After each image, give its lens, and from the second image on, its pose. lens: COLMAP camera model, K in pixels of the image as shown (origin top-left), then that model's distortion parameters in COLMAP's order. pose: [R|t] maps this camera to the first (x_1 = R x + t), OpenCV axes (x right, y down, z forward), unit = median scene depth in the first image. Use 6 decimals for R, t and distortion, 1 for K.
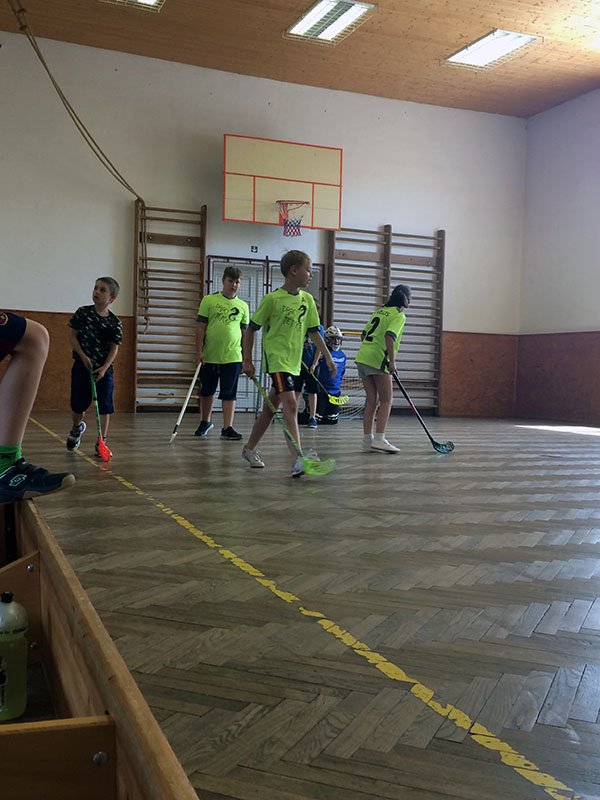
lens RADIAL K [[887.6, 0, 303.6], [0, 887.6, 399.5], [0, 0, 1]] dist [0.048124, 0.000000]
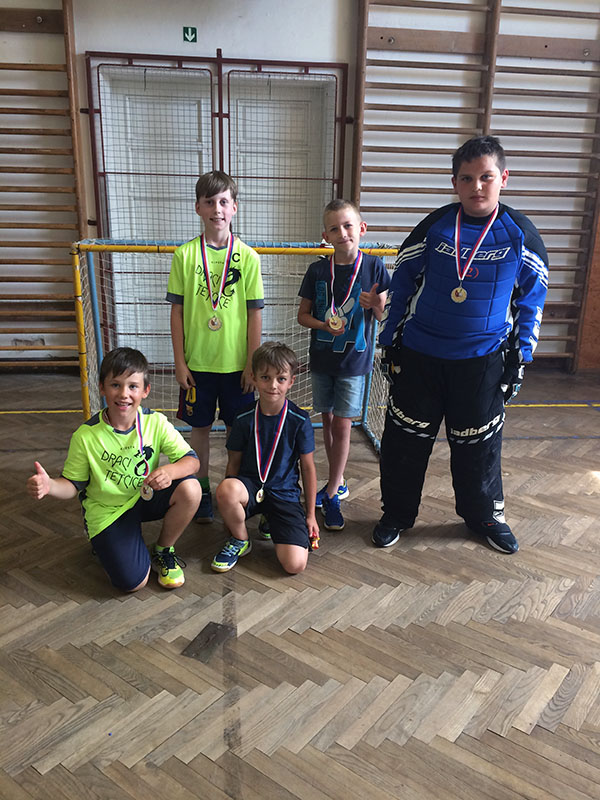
lens RADIAL K [[677.2, 0, 323.2], [0, 677.2, 402.4], [0, 0, 1]] dist [0.071832, -0.099230]
pose [[0.970402, 0.064298, -0.232776, 0.126938], [-0.001061, 0.965029, 0.262141, -0.086968], [0.241491, -0.254135, 0.936535, 0.716964]]
